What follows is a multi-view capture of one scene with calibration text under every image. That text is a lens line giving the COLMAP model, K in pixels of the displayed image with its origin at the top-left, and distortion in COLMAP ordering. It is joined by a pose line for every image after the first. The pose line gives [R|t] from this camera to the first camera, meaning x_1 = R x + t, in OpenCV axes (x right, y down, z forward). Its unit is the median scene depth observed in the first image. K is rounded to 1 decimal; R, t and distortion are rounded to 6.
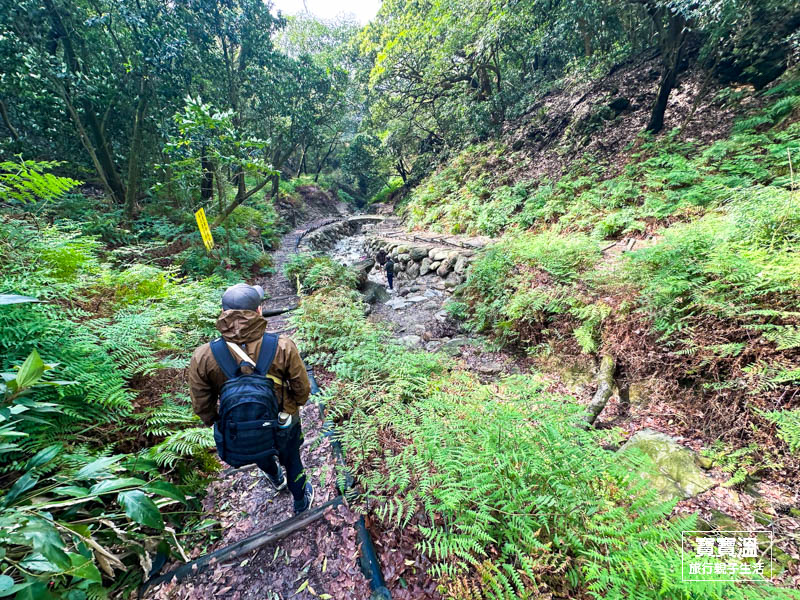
lens RADIAL K [[317.3, 0, 400.0], [0, 317.3, 300.0], [0, 0, 1]] dist [-0.007565, 0.000886]
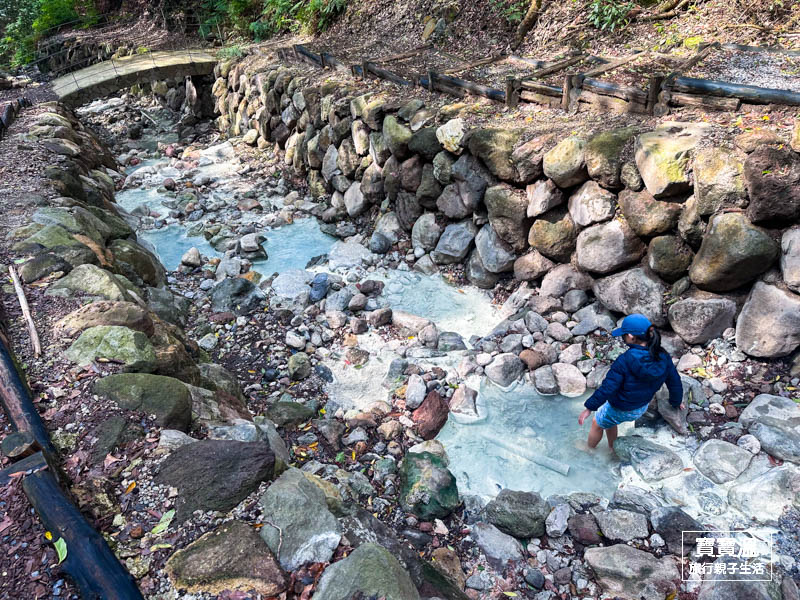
lens RADIAL K [[550.7, 0, 400.0], [0, 550.7, 300.0], [0, 0, 1]] dist [0.038687, -0.004458]
pose [[0.835143, -0.367643, 0.409115, -0.176982], [0.297567, 0.927545, 0.226085, -0.136894], [-0.462591, -0.067074, 0.884031, 0.537449]]
